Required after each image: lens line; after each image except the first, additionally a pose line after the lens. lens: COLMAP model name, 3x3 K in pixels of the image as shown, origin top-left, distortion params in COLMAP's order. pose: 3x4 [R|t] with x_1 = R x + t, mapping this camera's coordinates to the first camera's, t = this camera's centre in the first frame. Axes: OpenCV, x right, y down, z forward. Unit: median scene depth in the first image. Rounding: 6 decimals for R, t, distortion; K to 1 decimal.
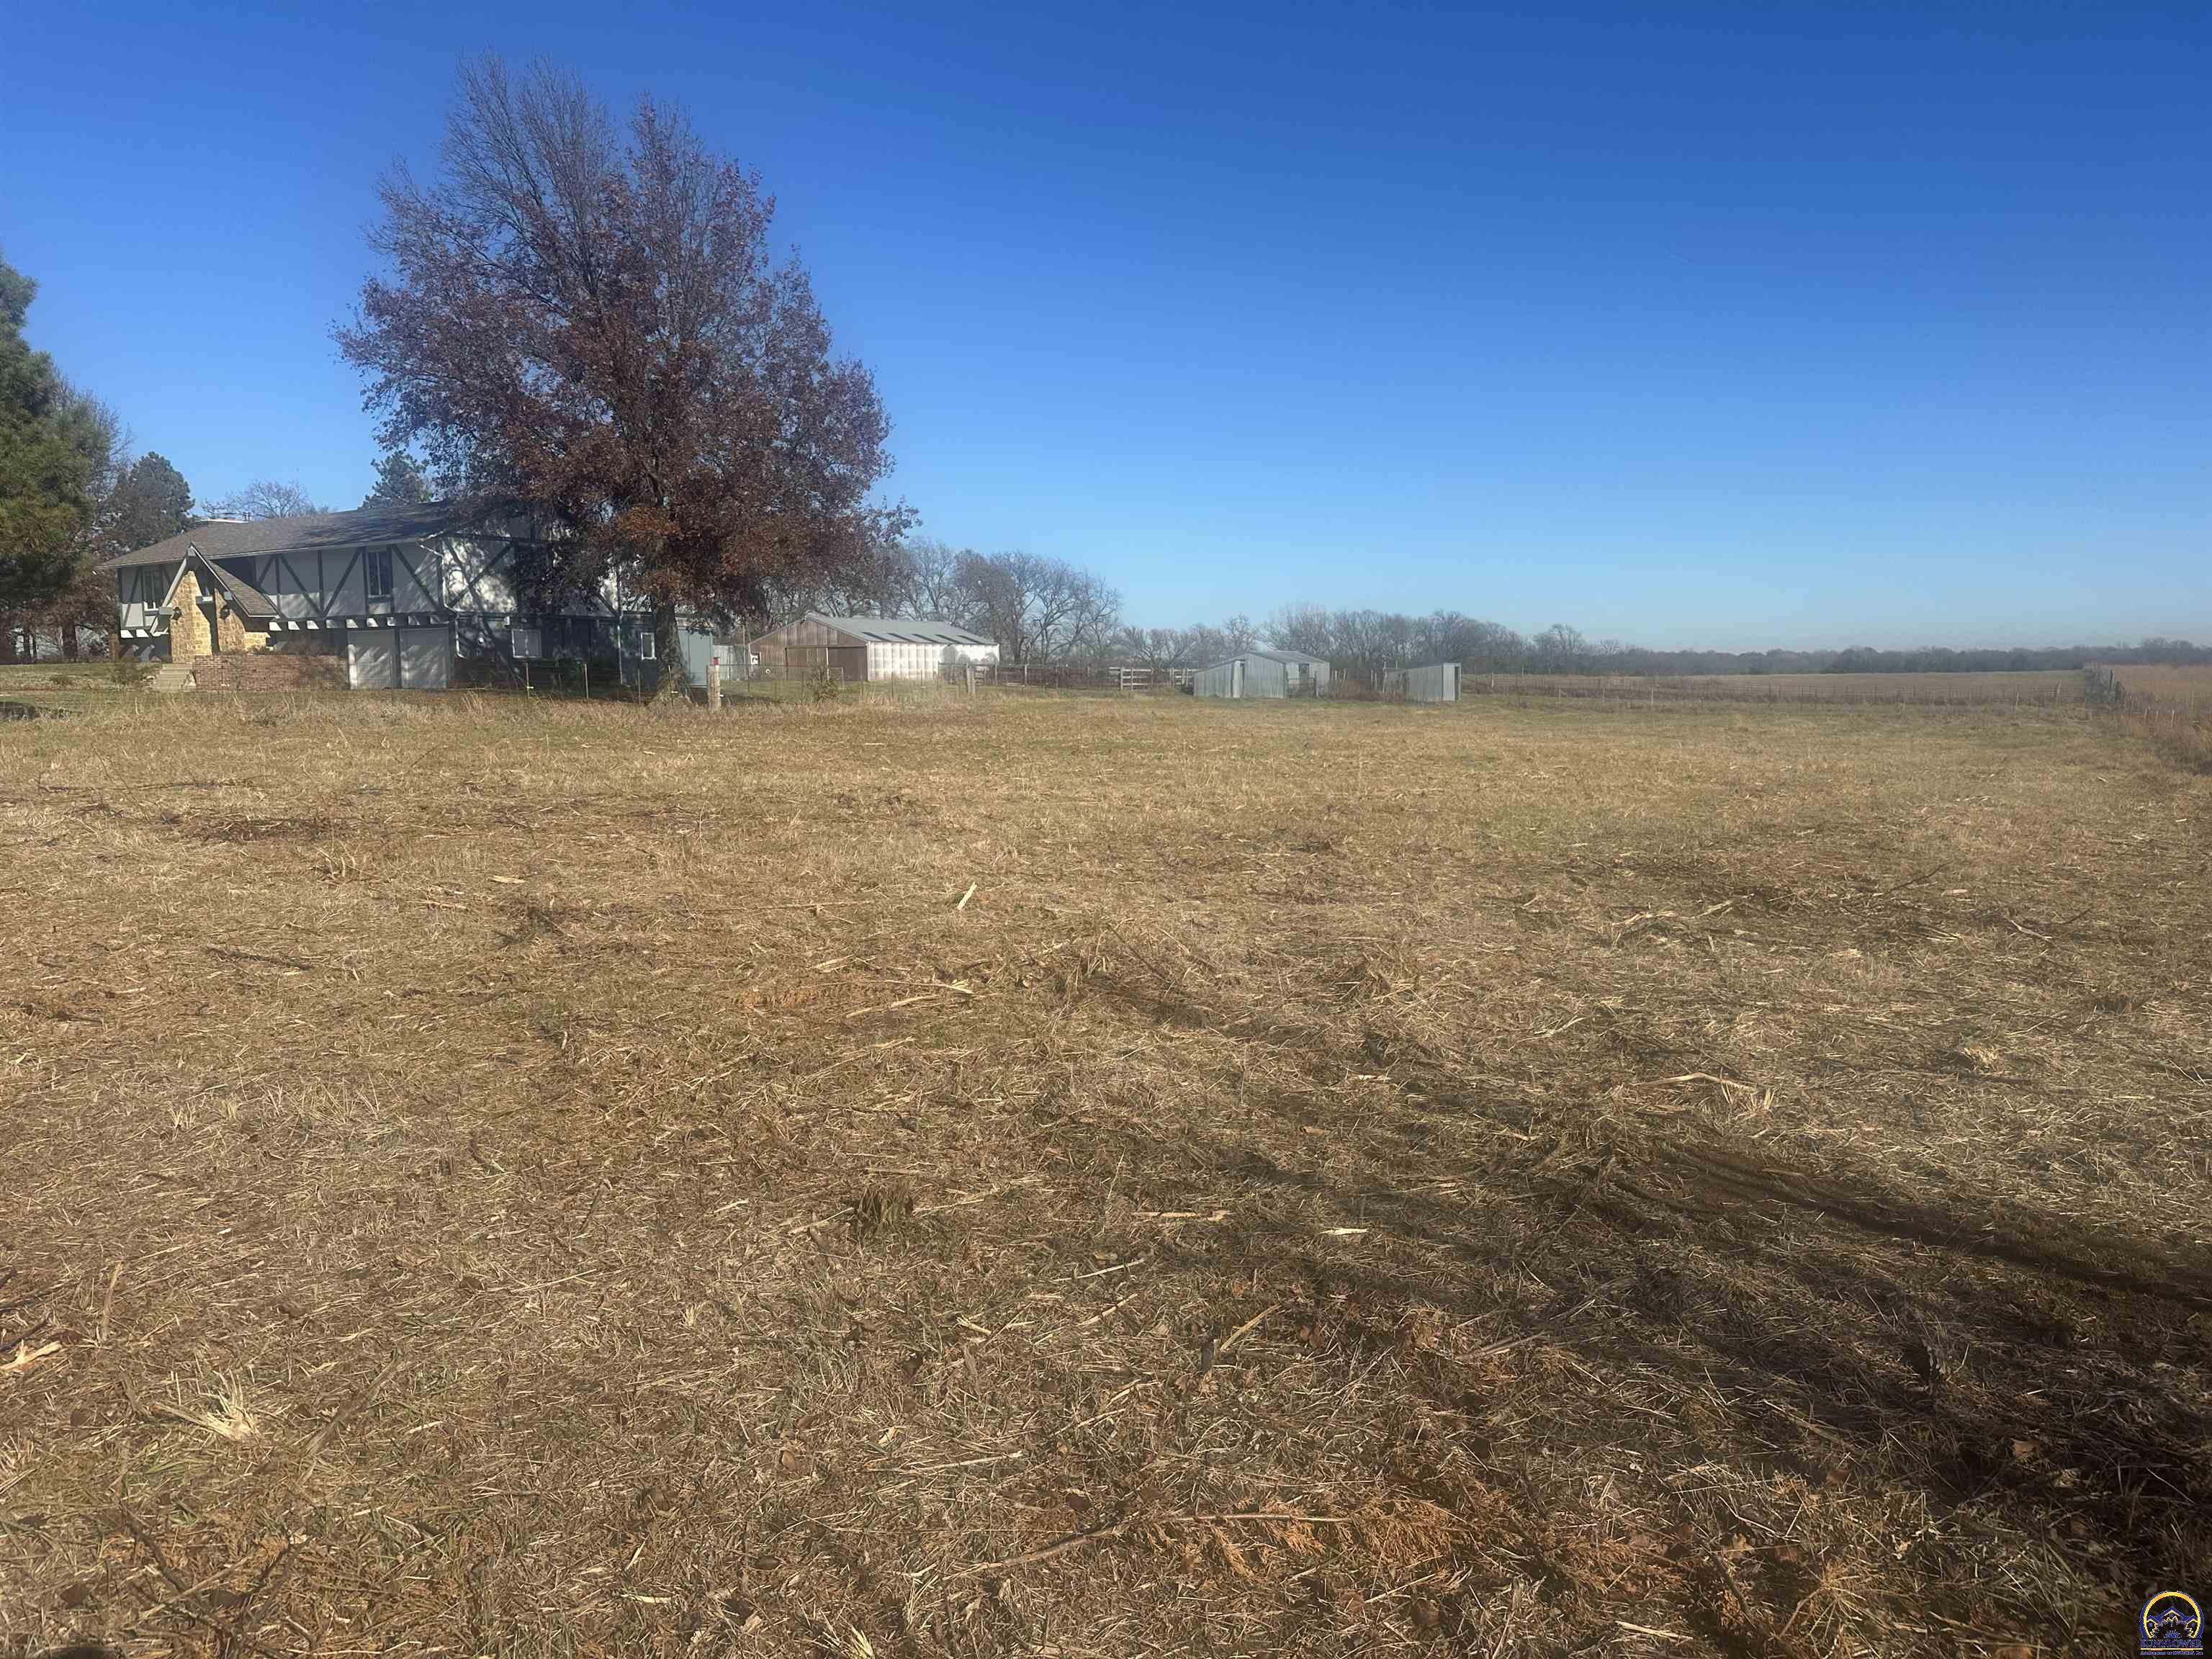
lens RADIAL K [[1513.1, 0, 1113.6], [0, 1513.1, 845.1], [0, 0, 1]] dist [0.049333, -0.089458]
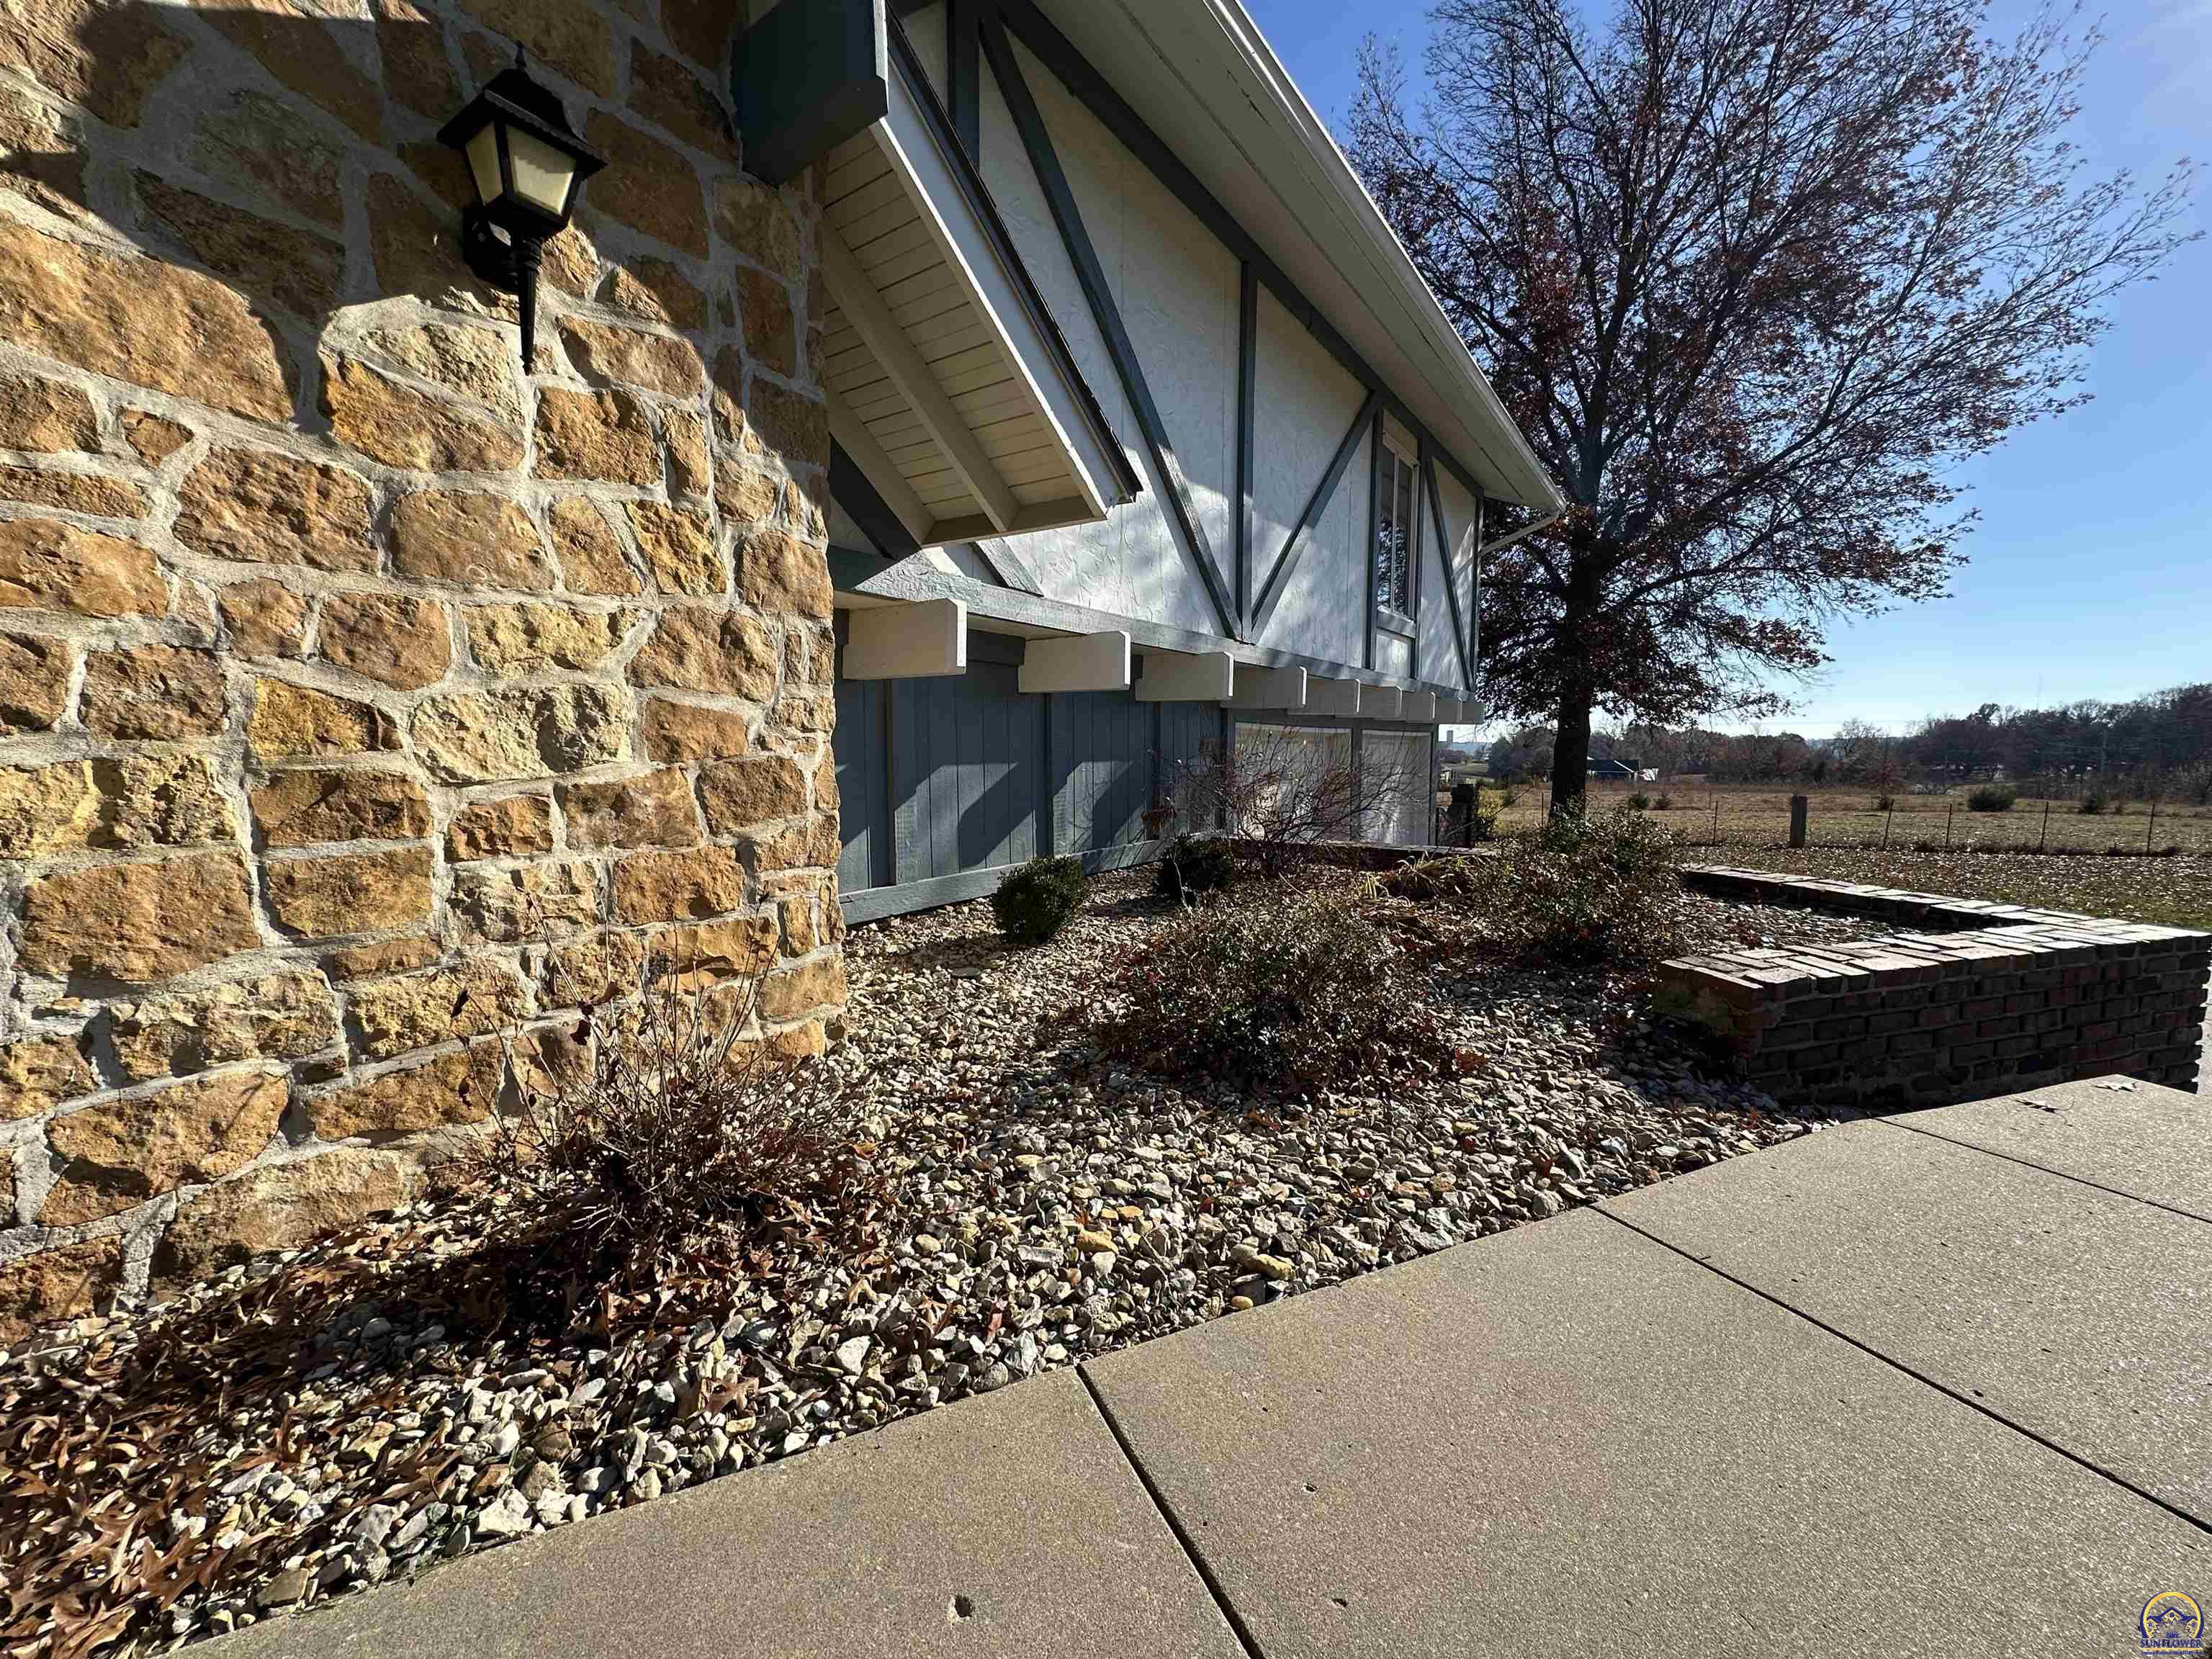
lens RADIAL K [[882.2, 0, 1106.0], [0, 882.2, 829.5], [0, 0, 1]] dist [-0.001952, 0.000150]
pose [[0.085636, -0.082062, 0.992941, -3.064743], [0.115642, 0.990685, 0.071902, -0.661843], [-0.989593, 0.108669, 0.094328, 4.900015]]
